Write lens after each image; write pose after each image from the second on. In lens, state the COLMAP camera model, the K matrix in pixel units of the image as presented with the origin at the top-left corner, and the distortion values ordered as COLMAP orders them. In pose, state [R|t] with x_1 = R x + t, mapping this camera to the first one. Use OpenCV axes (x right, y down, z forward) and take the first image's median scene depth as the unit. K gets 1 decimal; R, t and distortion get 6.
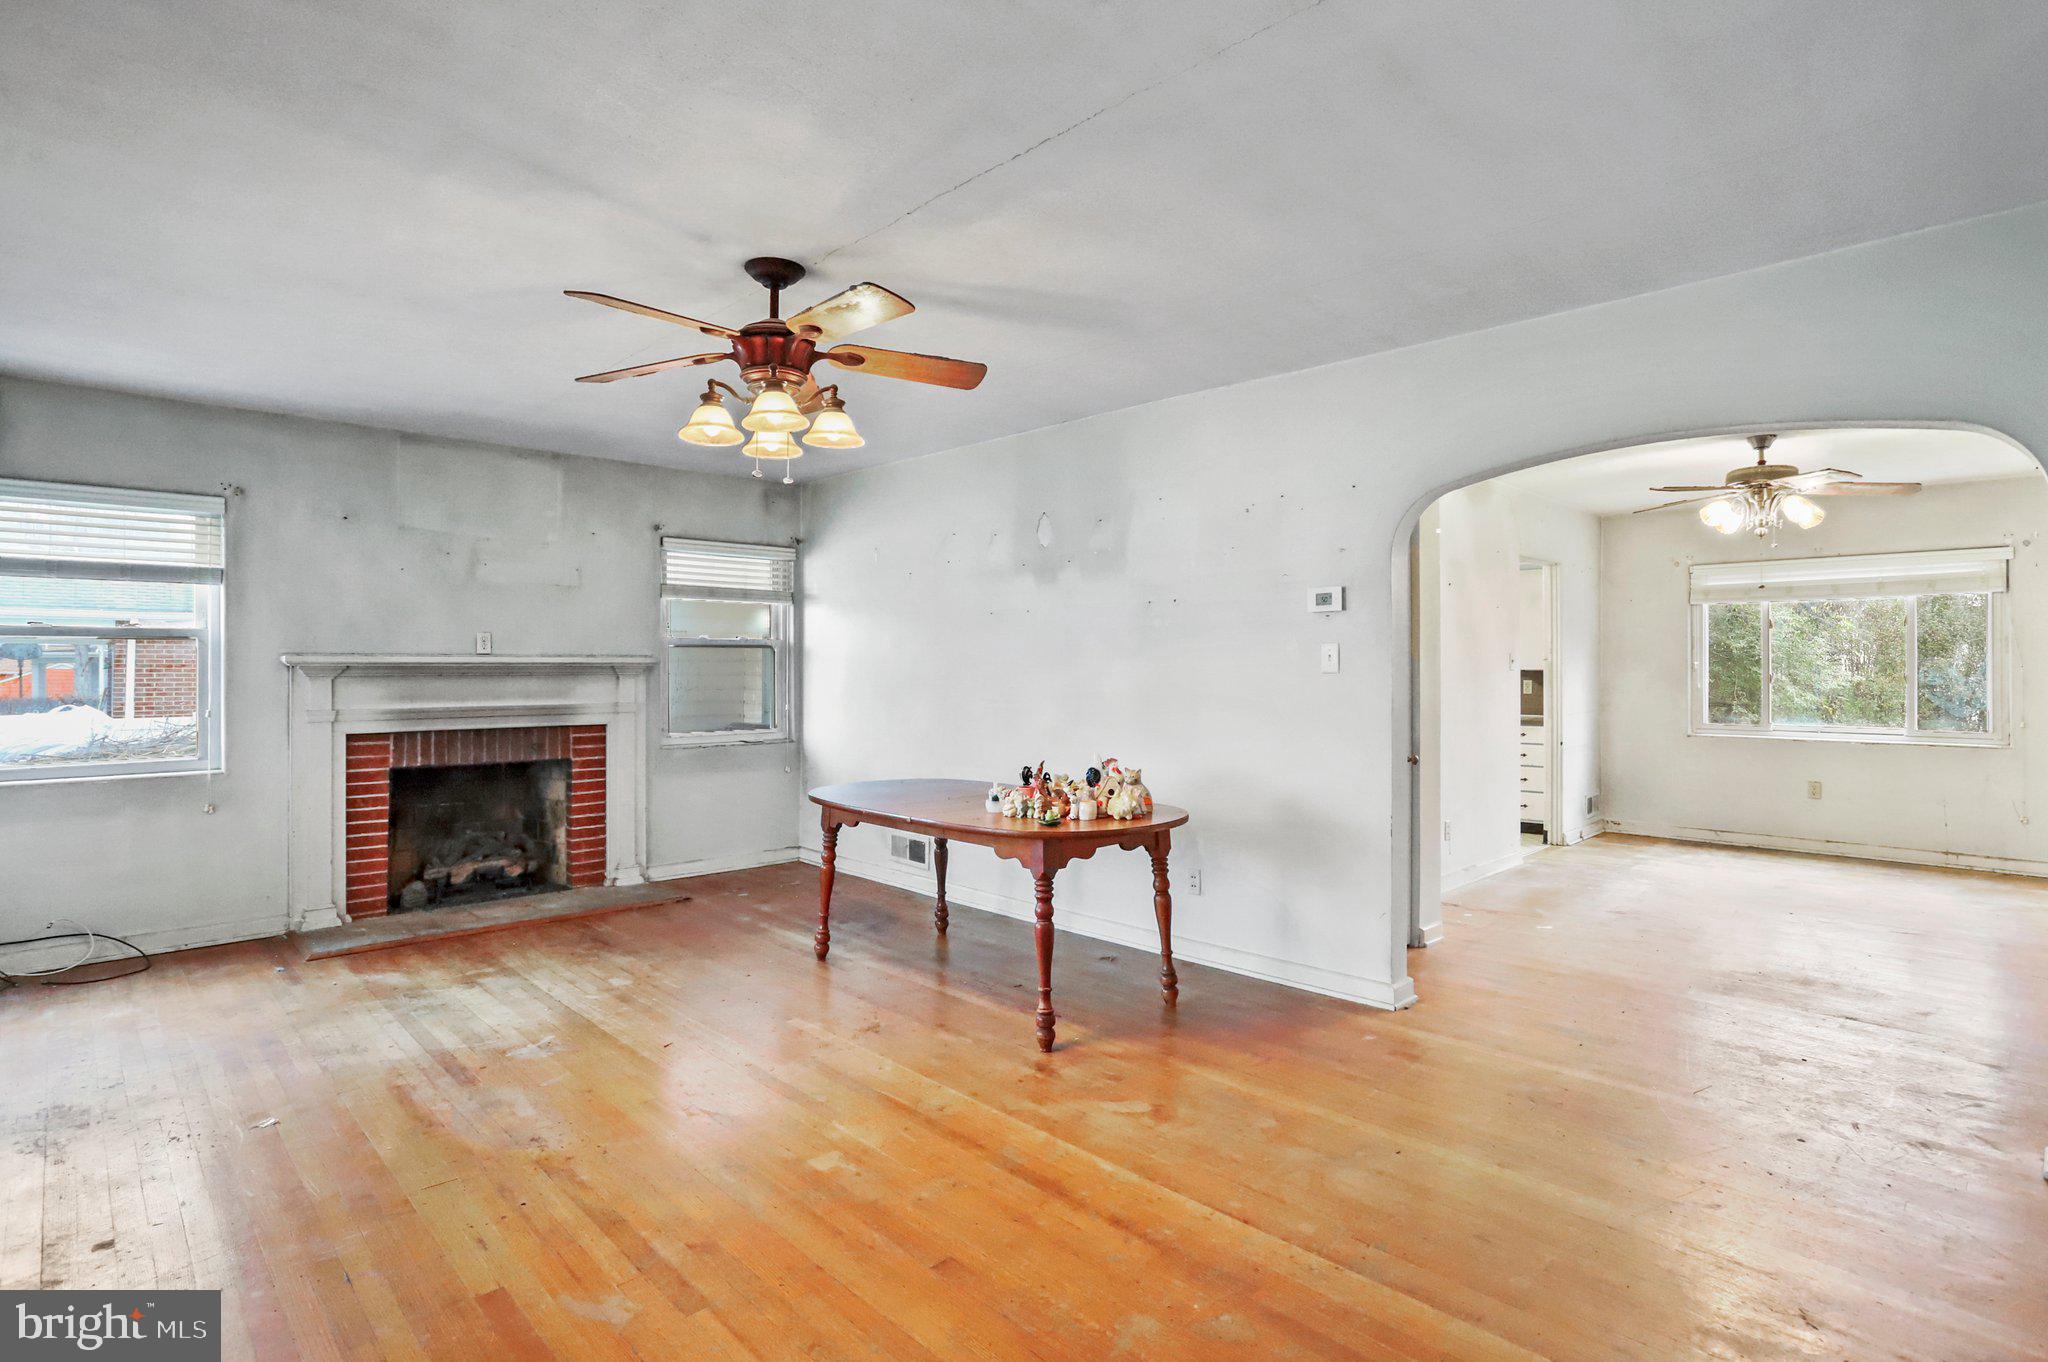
lens RADIAL K [[1010.2, 0, 1031.0], [0, 1010.2, 673.2], [0, 0, 1]] dist [0.002805, 0.000523]
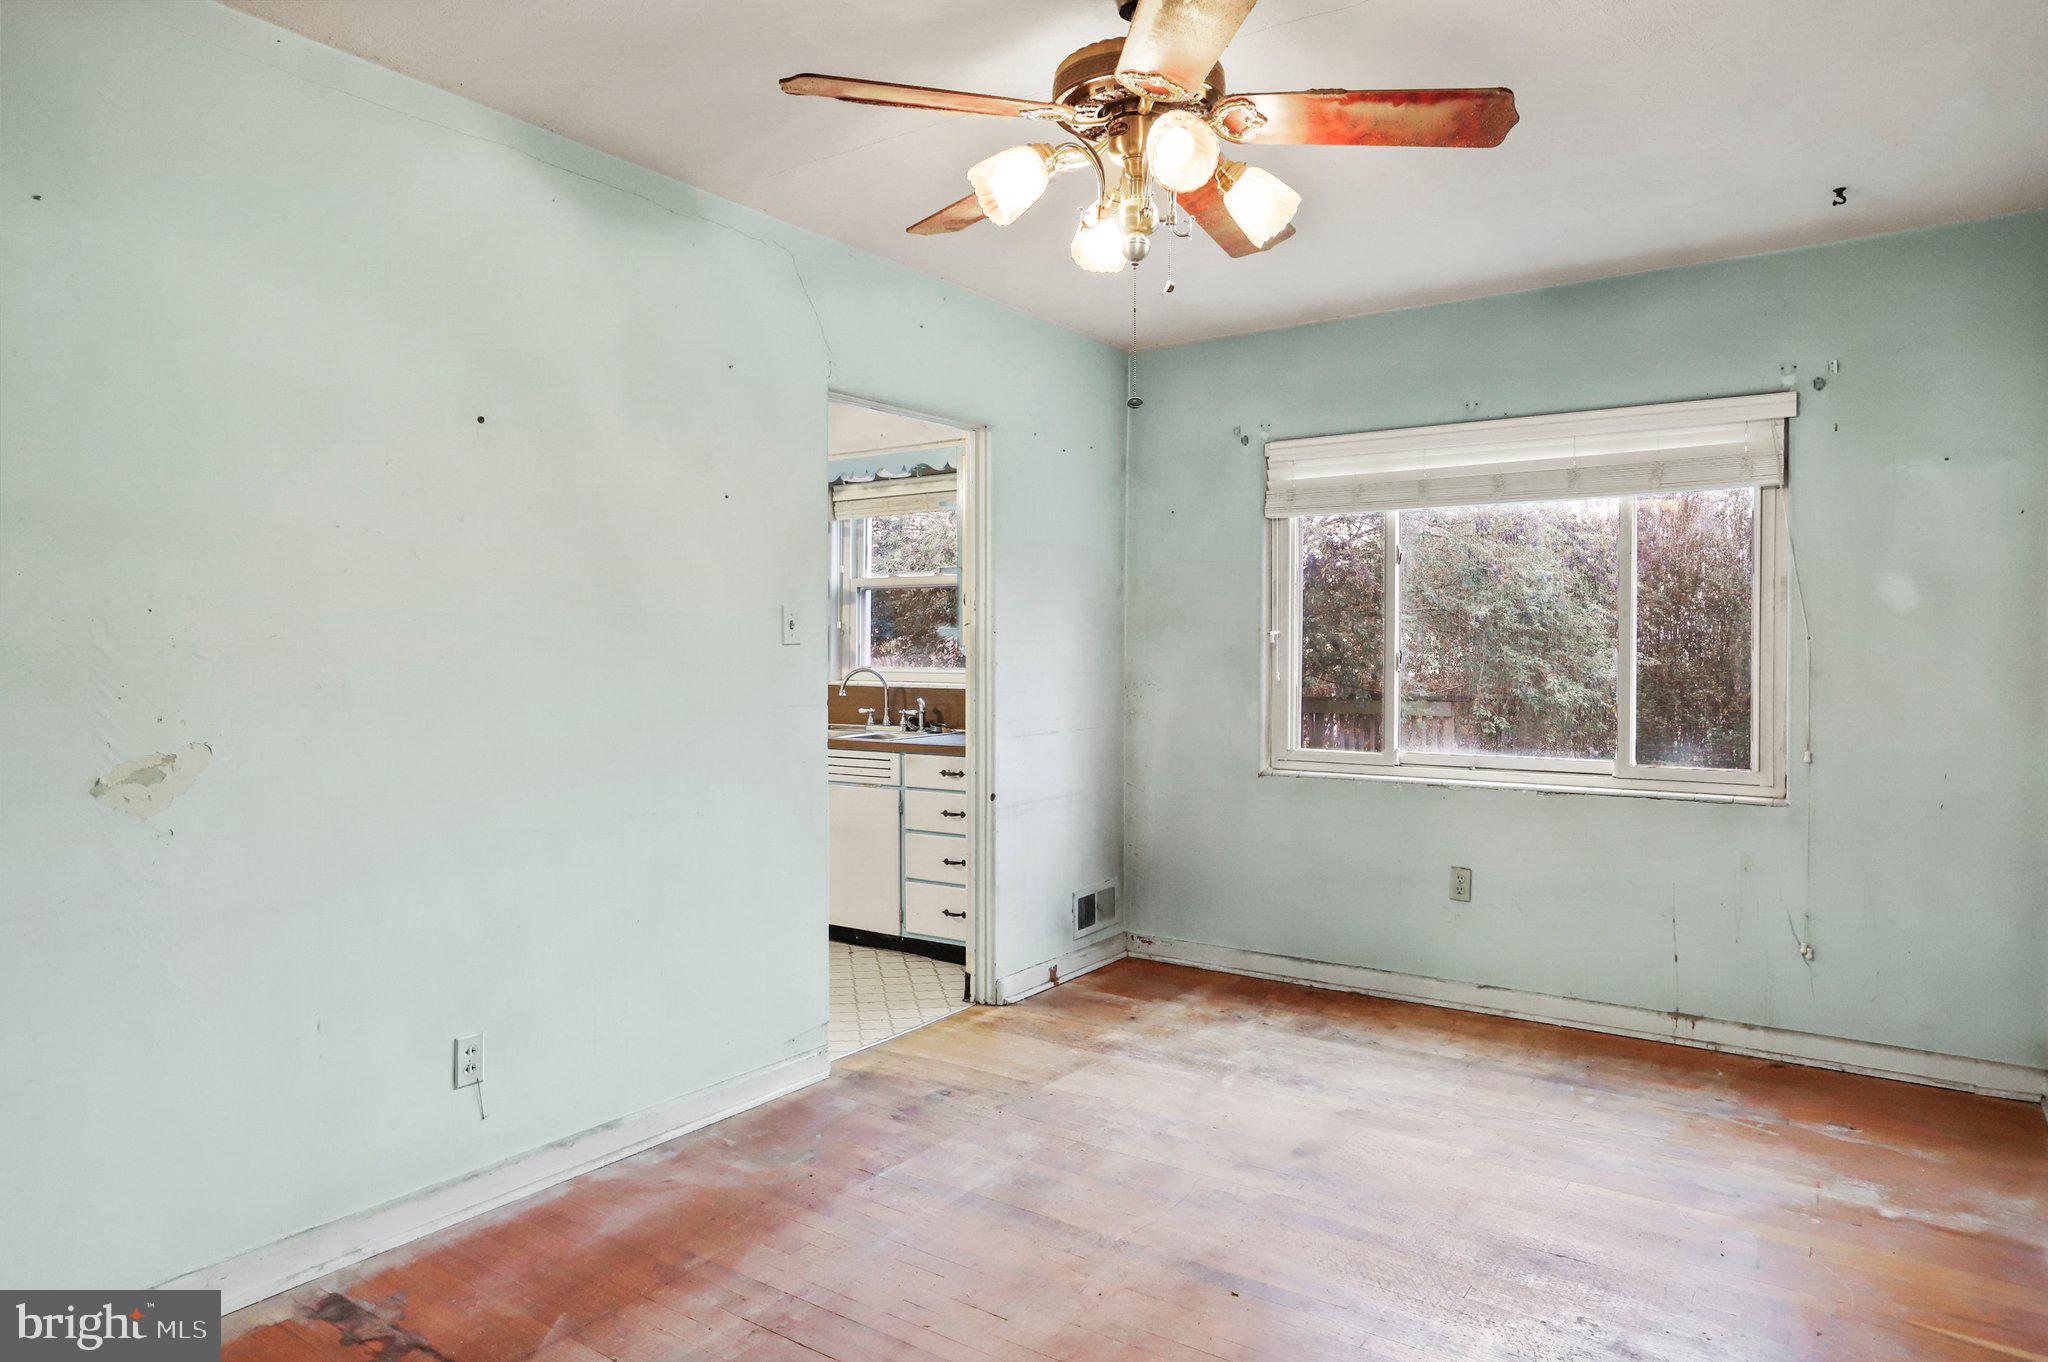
lens RADIAL K [[1252.0, 0, 1019.0], [0, 1252.0, 677.8], [0, 0, 1]] dist [0.000506, -0.000256]
pose [[0.986076, 0.000205, 0.166298, 0.450419], [-0.002812, 0.999877, 0.015440, 0.003759], [-0.166274, -0.015693, 0.985955, 0.419777]]
